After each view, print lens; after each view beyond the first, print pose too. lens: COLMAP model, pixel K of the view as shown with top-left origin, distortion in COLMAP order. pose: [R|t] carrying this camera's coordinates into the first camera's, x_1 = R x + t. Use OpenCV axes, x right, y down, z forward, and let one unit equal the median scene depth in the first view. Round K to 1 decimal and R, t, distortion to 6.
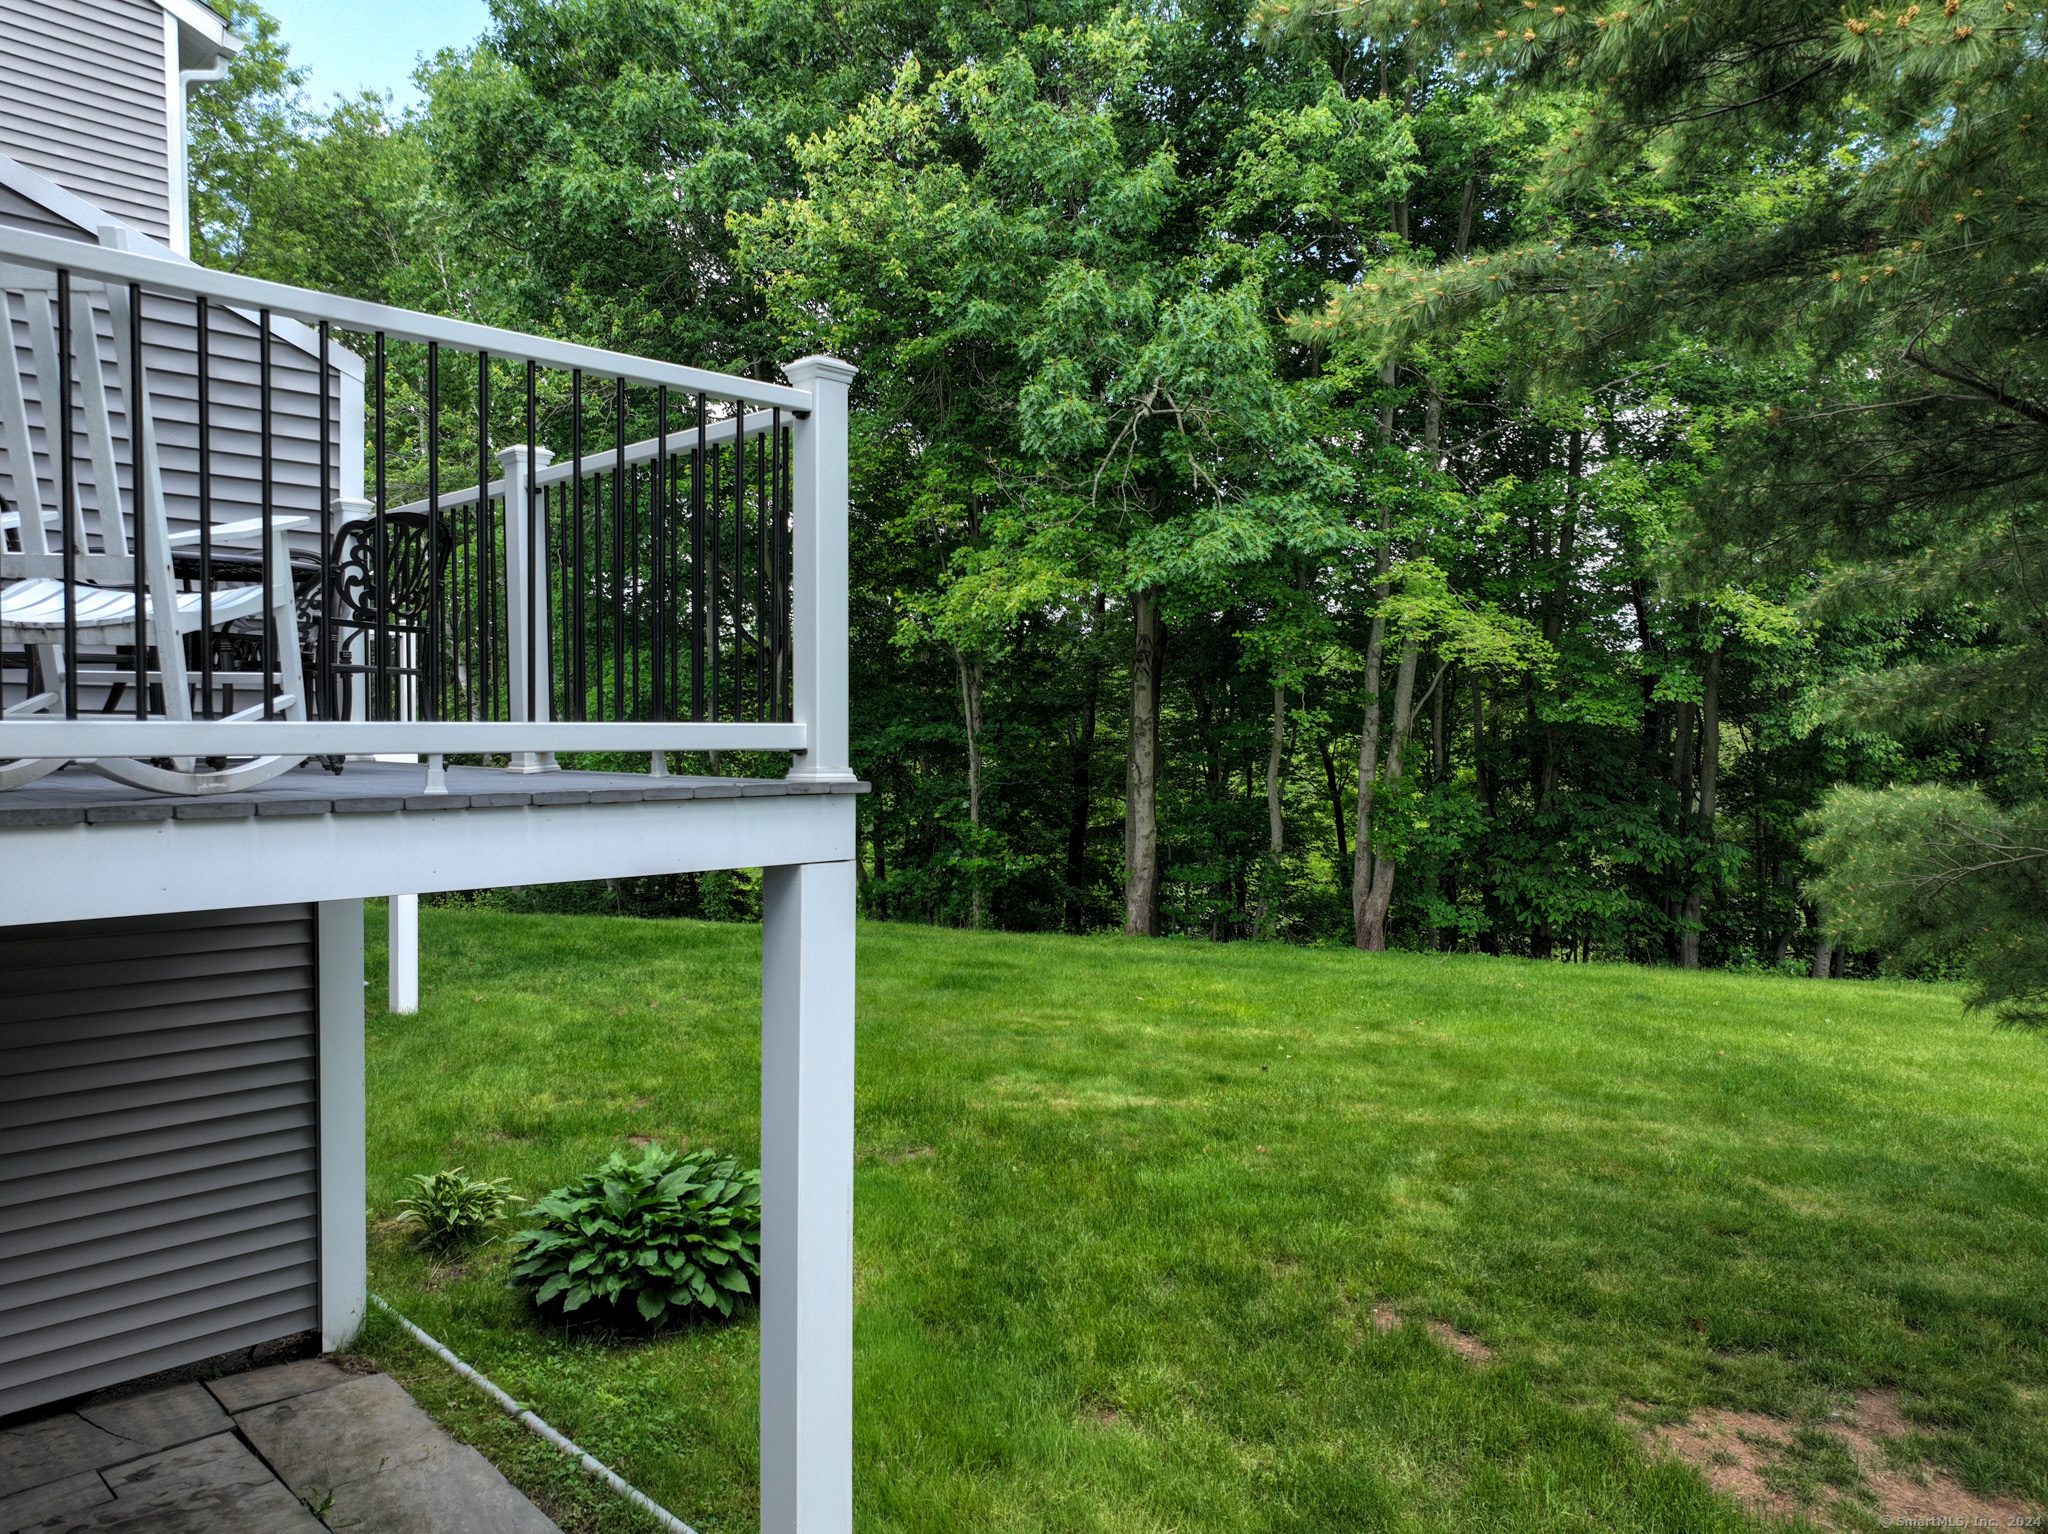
lens RADIAL K [[1453.6, 0, 1012.9], [0, 1453.6, 764.3], [0, 0, 1]] dist [-0.002988, 0.007142]
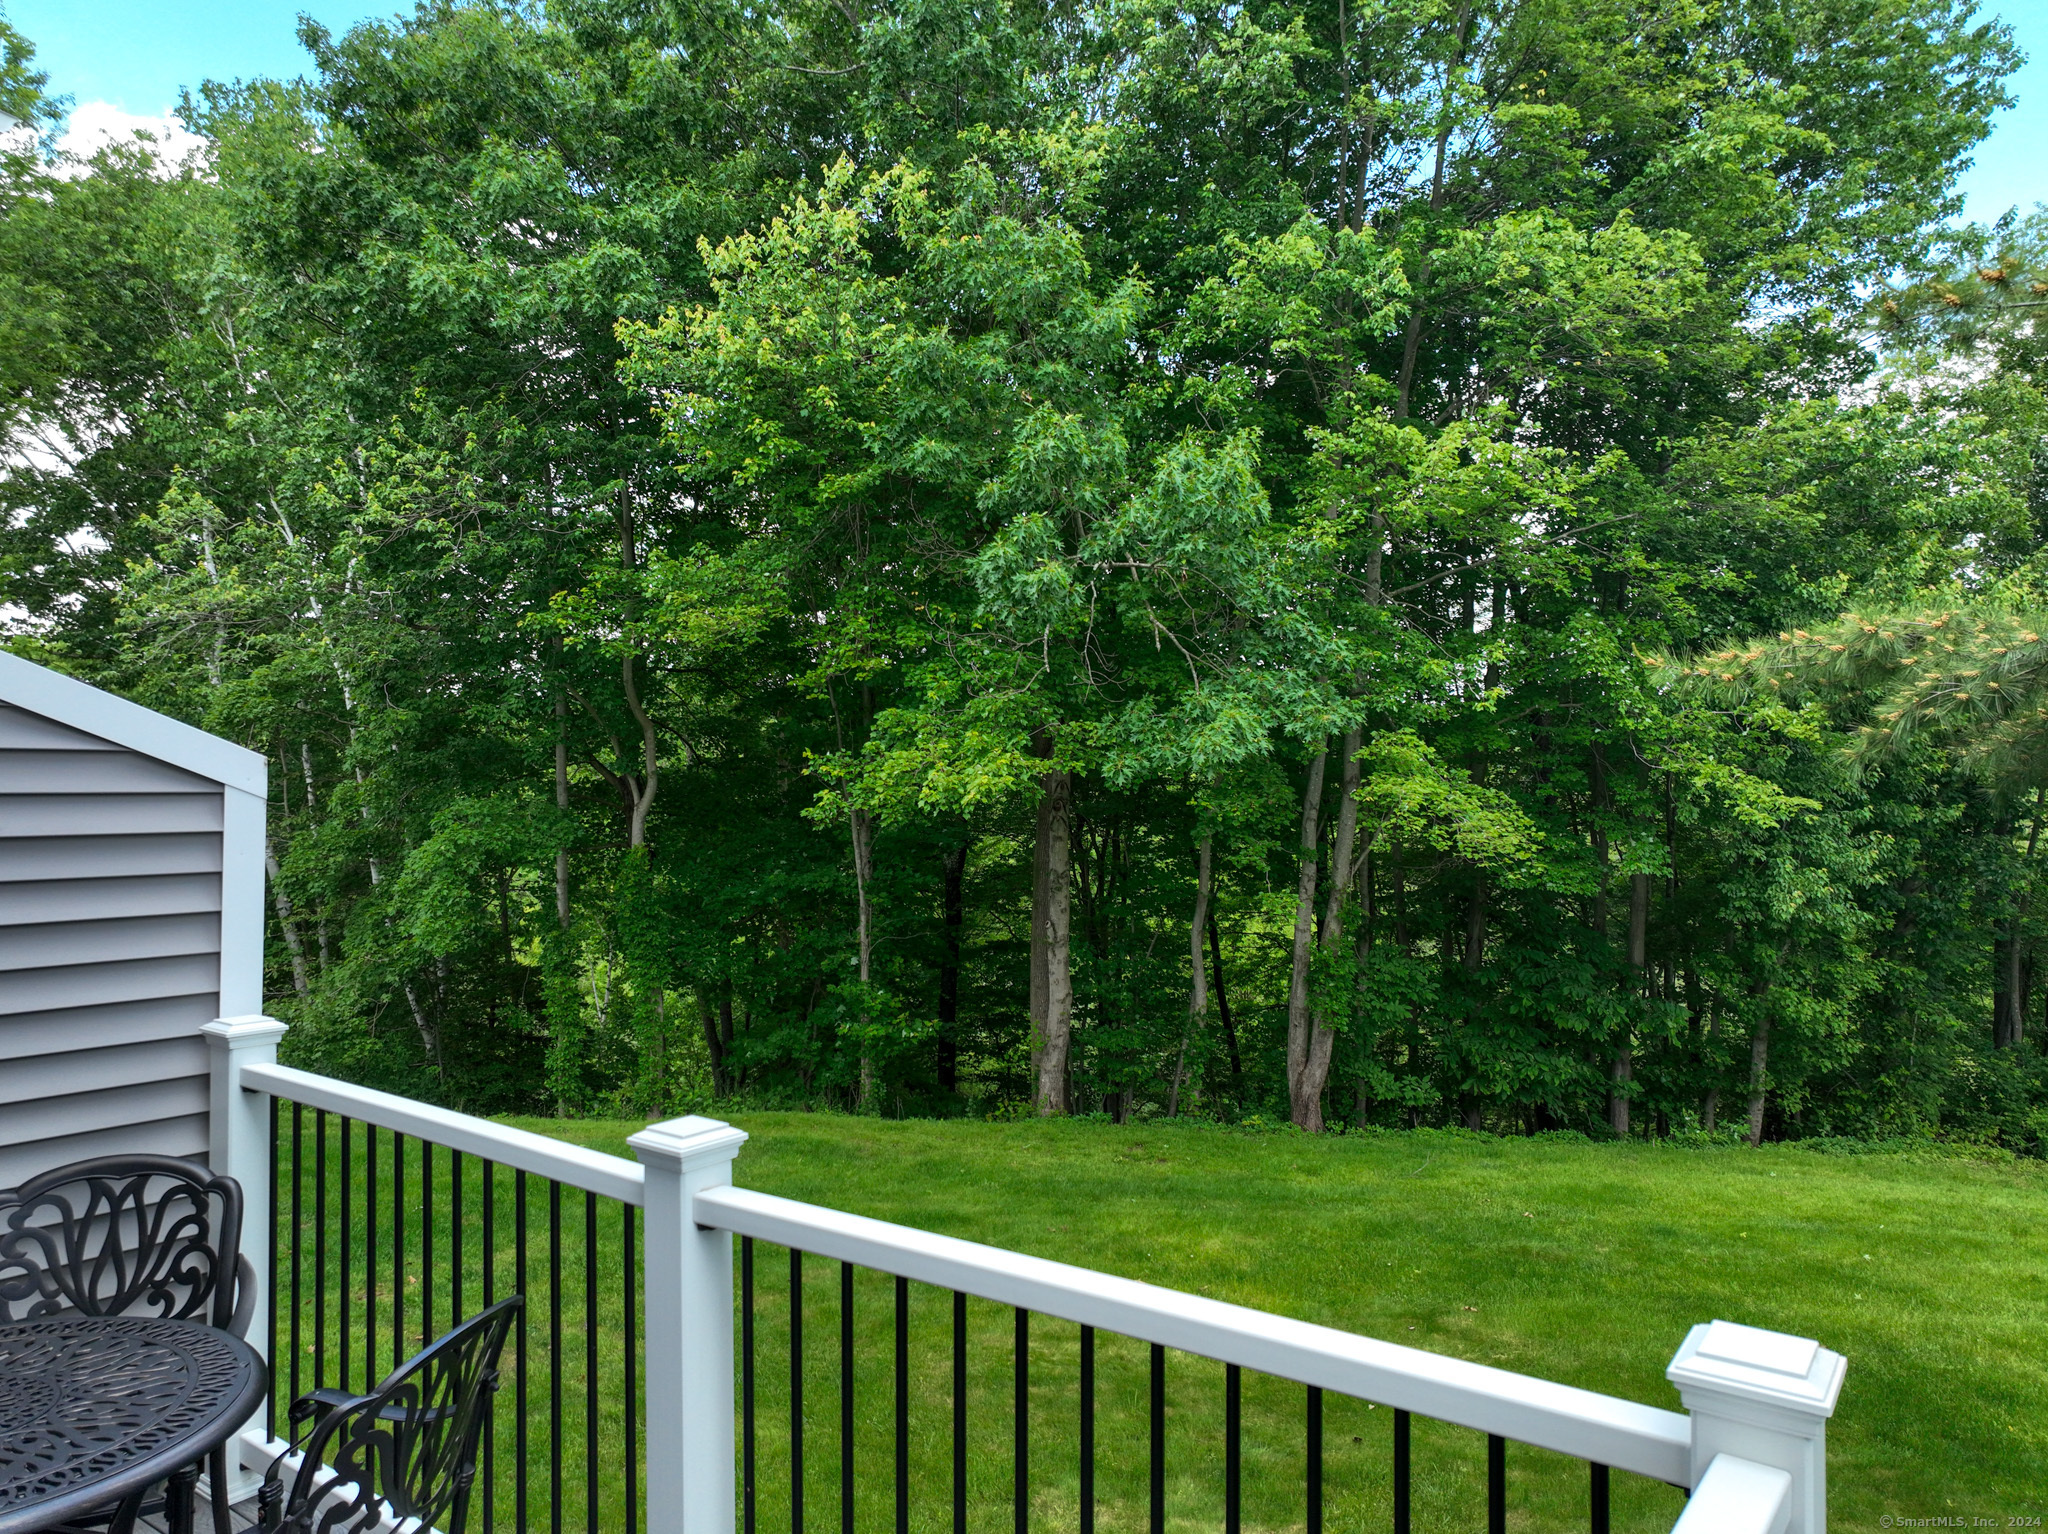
lens RADIAL K [[1453.6, 0, 1012.9], [0, 1453.6, 764.3], [0, 0, 1]] dist [-0.002988, 0.007142]
pose [[0.990052, -0.000710, 0.140703, -0.087246], [0.005031, 0.999526, -0.030356, -0.093261], [-0.140615, 0.030762, 0.989586, 0.136443]]
